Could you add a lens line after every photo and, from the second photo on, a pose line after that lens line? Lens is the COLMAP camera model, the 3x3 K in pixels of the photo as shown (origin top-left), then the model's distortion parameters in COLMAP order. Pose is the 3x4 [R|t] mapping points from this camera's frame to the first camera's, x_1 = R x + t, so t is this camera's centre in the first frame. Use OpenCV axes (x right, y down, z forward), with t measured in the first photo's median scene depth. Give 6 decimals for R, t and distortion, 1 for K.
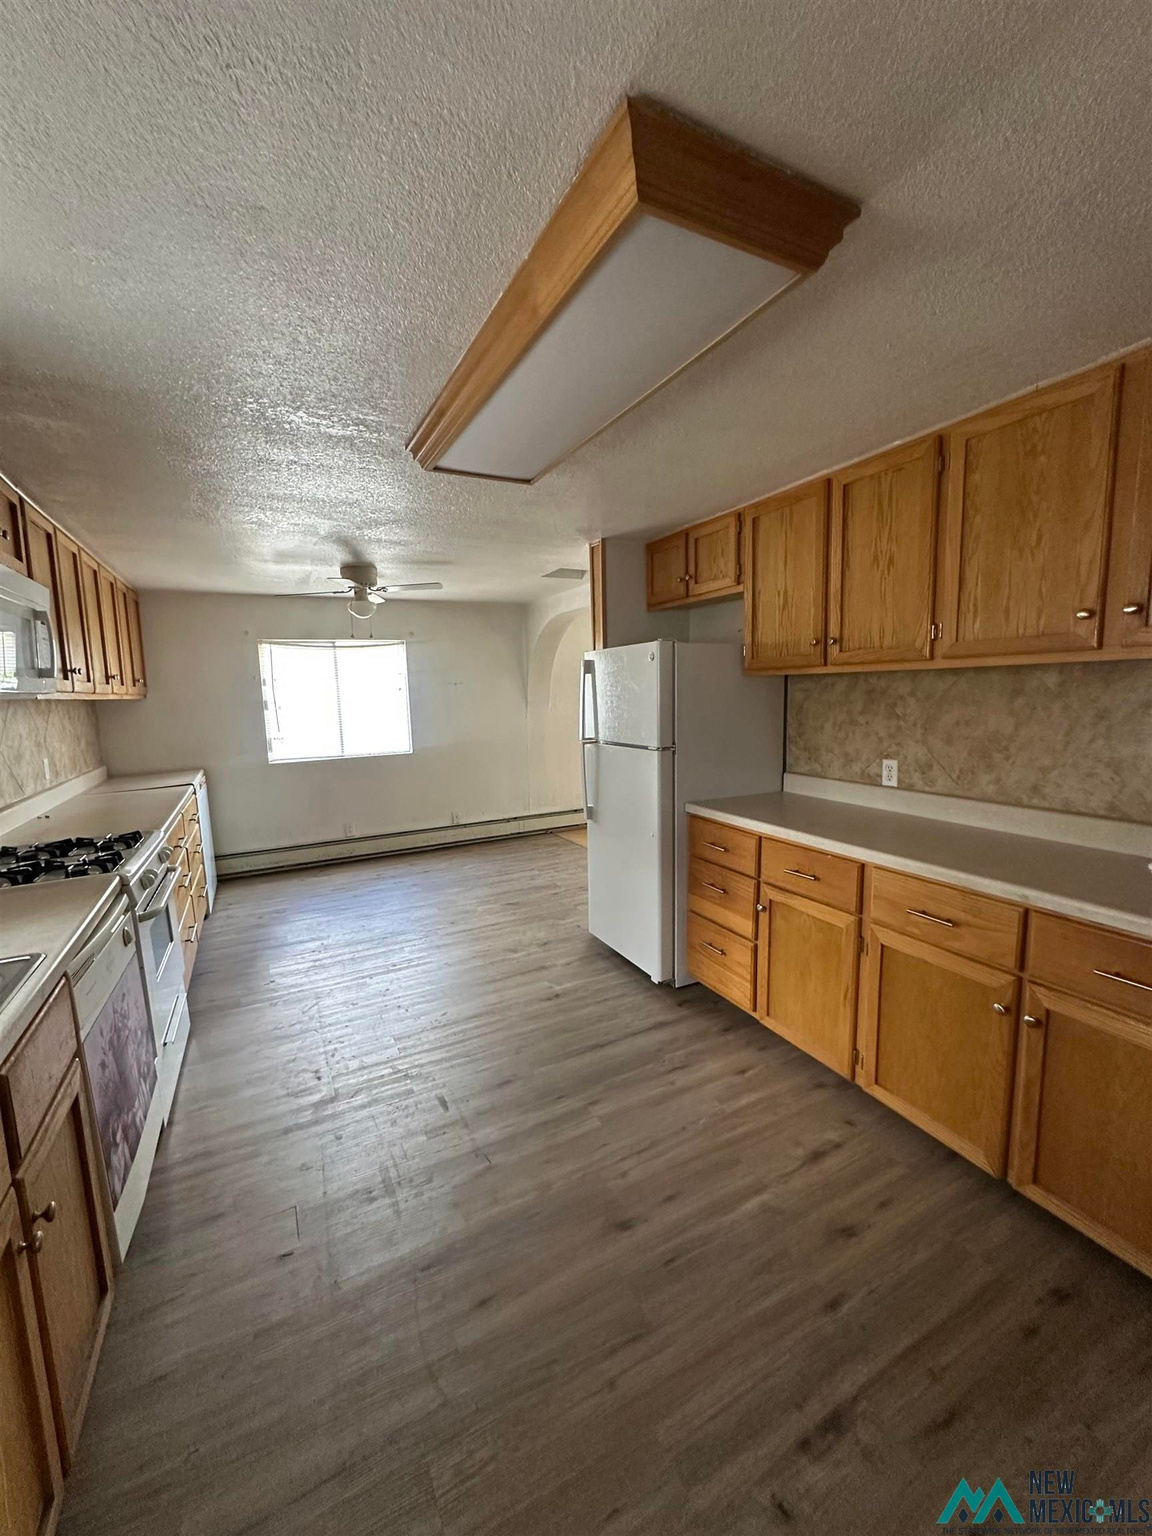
lens RADIAL K [[616.5, 0, 570.4], [0, 616.5, 767.8], [0, 0, 1]] dist [-0.005337, 0.001732]
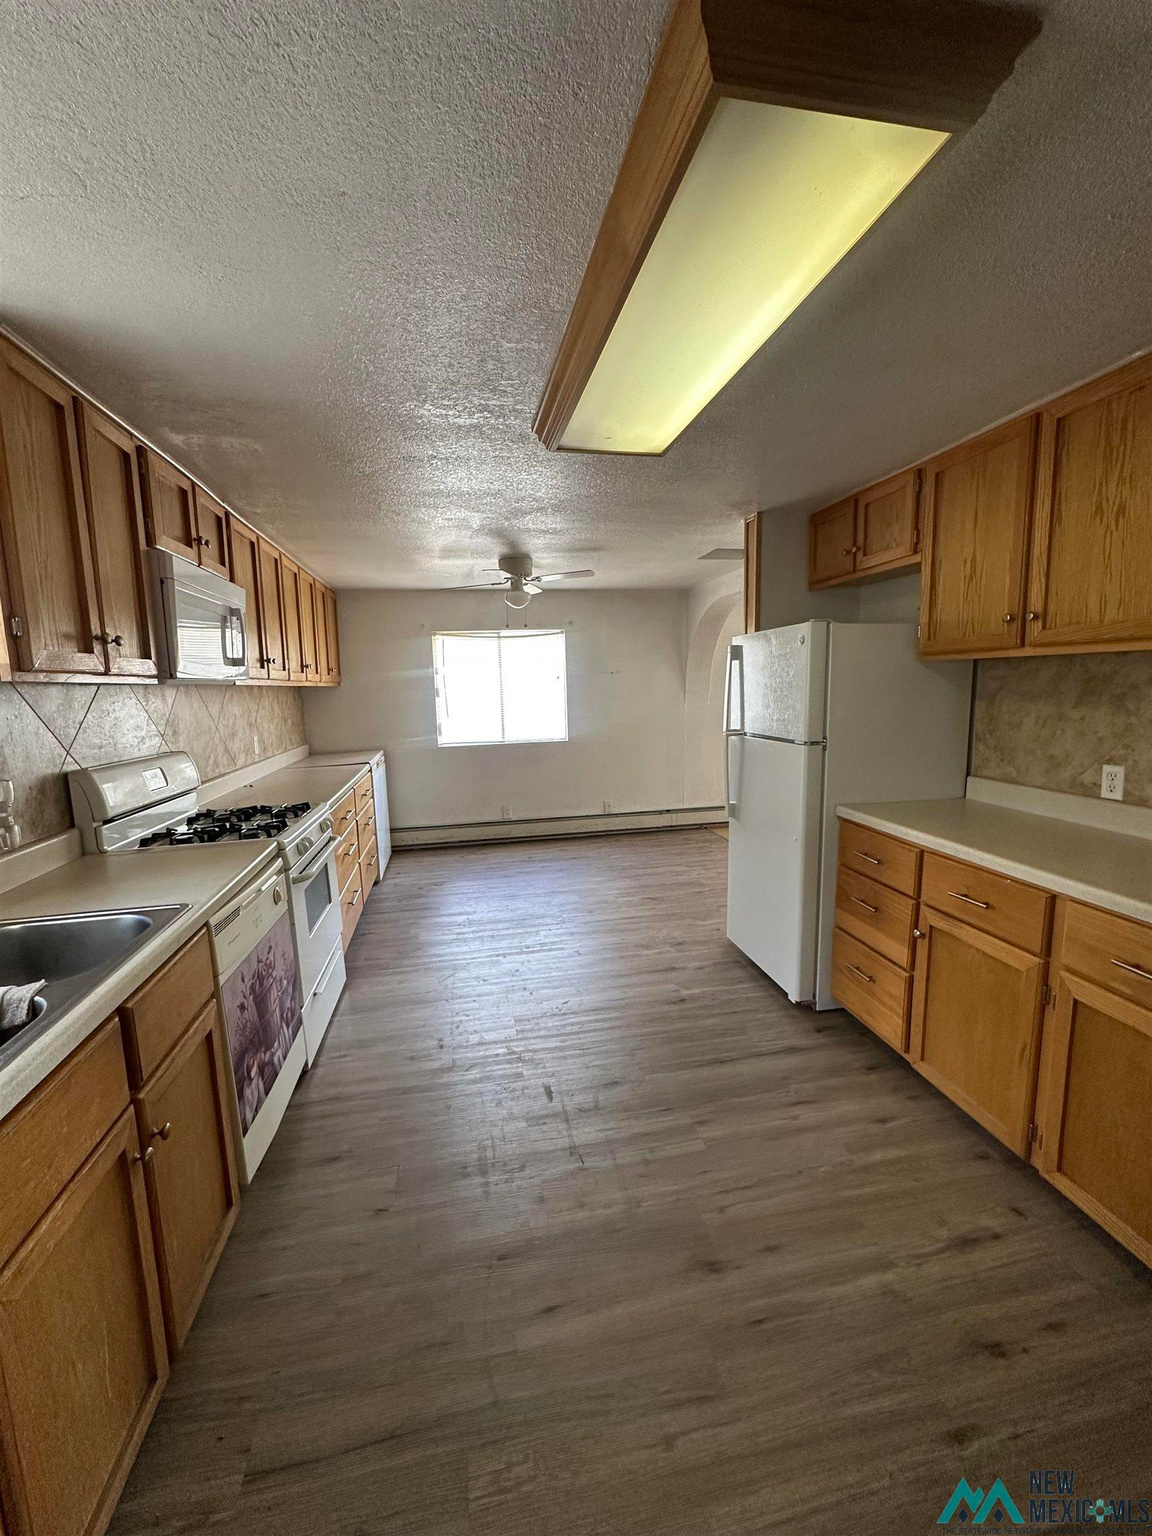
lens RADIAL K [[616.5, 0, 571.1], [0, 616.5, 767.4], [0, 0, 1]] dist [-0.005337, 0.001732]
pose [[0.959831, 0.040640, -0.277618, 0.076131], [-0.036430, 0.999130, 0.020307, -0.001786], [0.278202, -0.009378, 0.960477, 0.054475]]
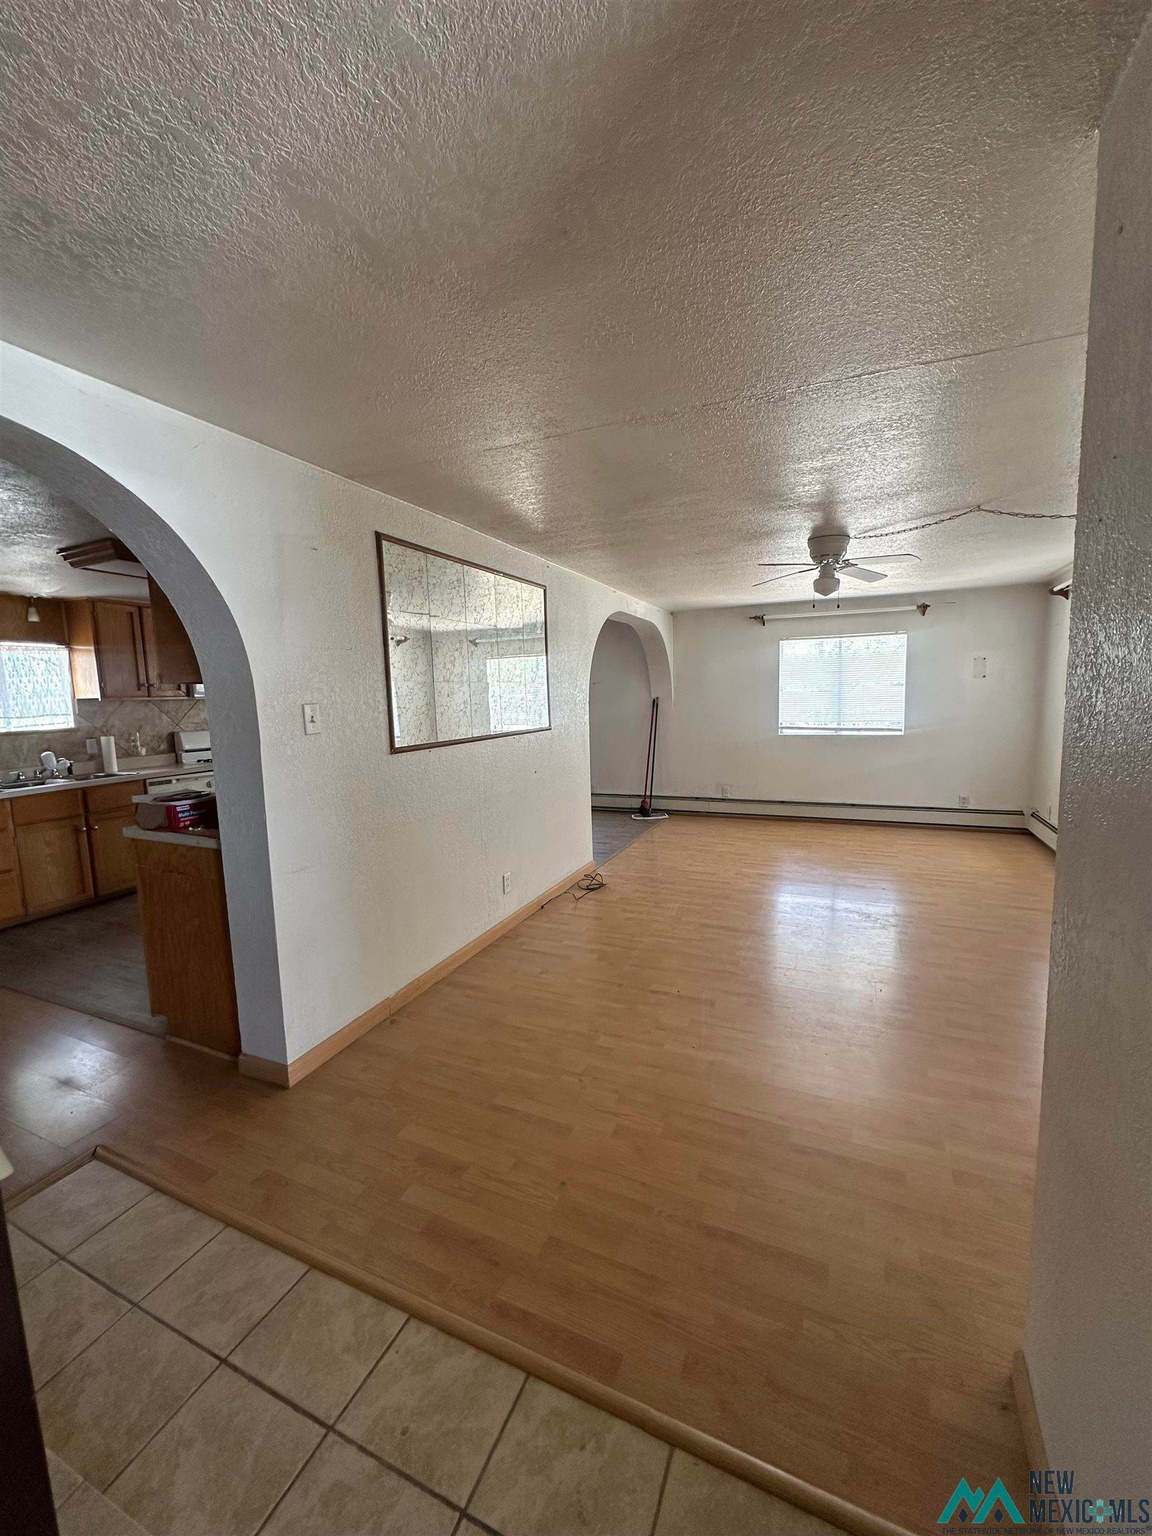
lens RADIAL K [[616.5, 0, 569.8], [0, 616.5, 763.6], [0, 0, 1]] dist [-0.005337, 0.001732]
pose [[0.619067, 0.095411, -0.779521, 1.916465], [-0.084063, 0.994940, 0.055018, -0.085647], [0.780826, 0.031469, 0.623955, 0.411506]]
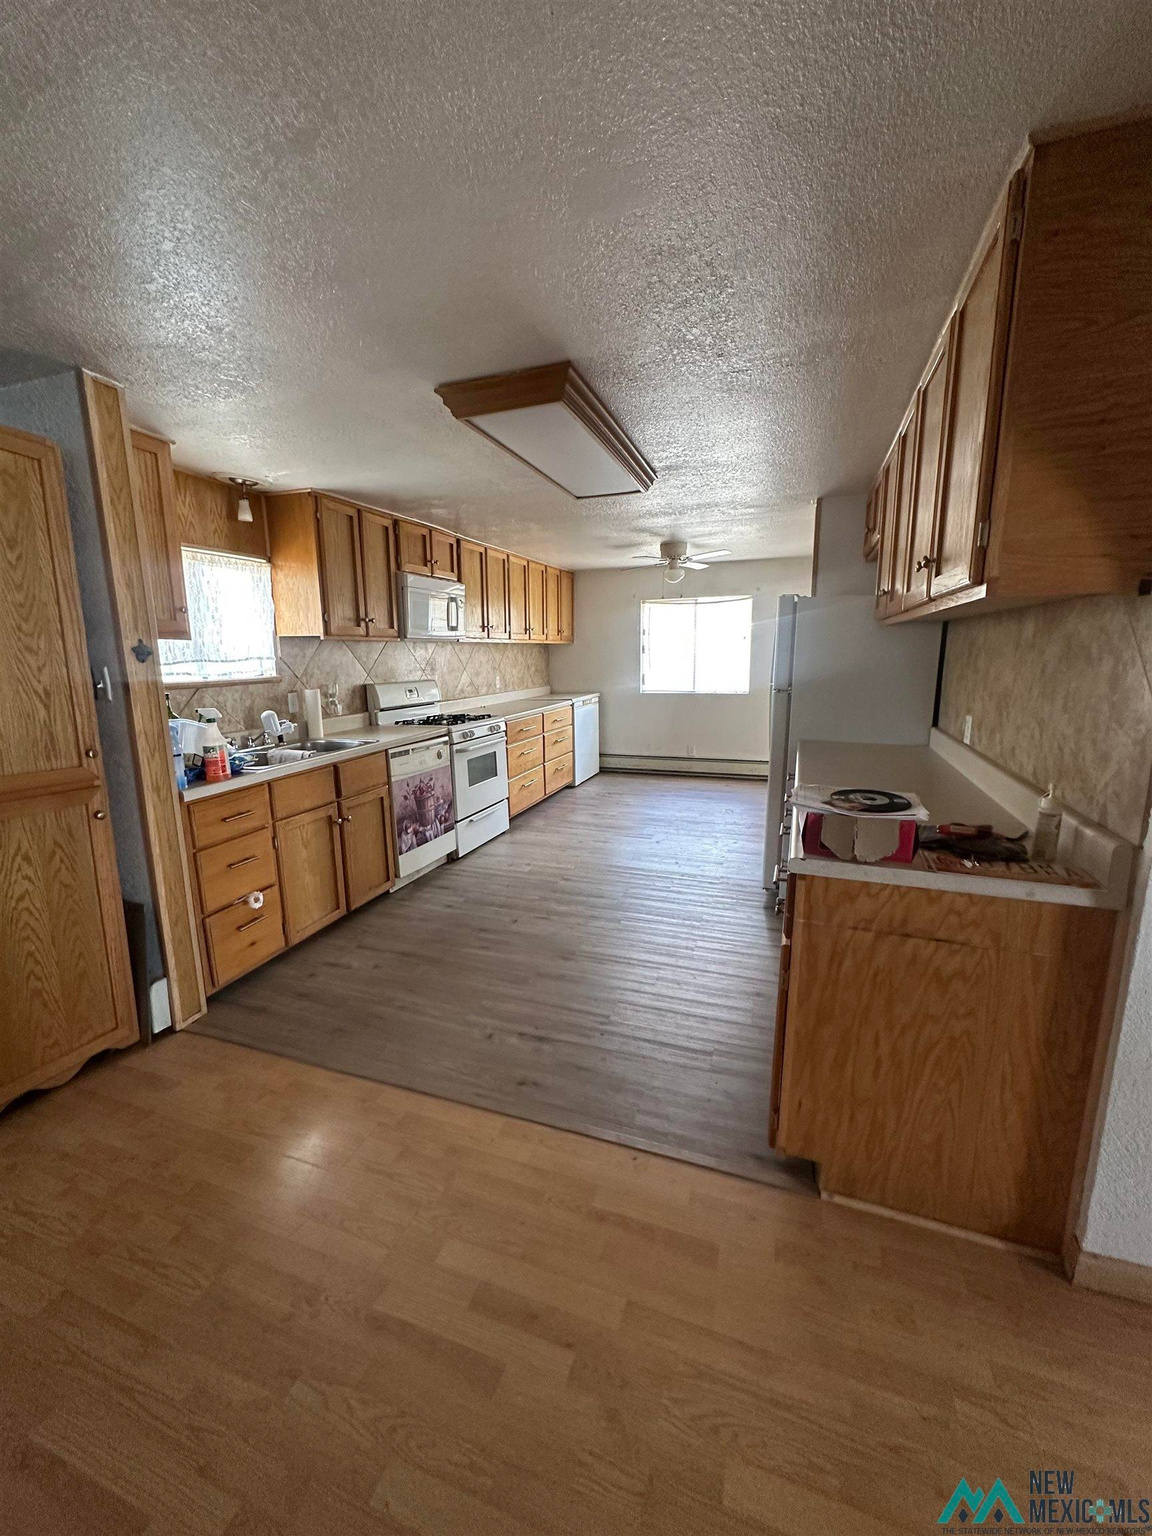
lens RADIAL K [[616.5, 0, 570.2], [0, 616.5, 765.2], [0, 0, 1]] dist [-0.005337, 0.001732]
pose [[0.678636, 0.153955, -0.718158, 0.870321], [-0.099205, 0.988038, 0.118065, 0.011579], [0.727744, -0.008878, 0.685791, -0.104880]]
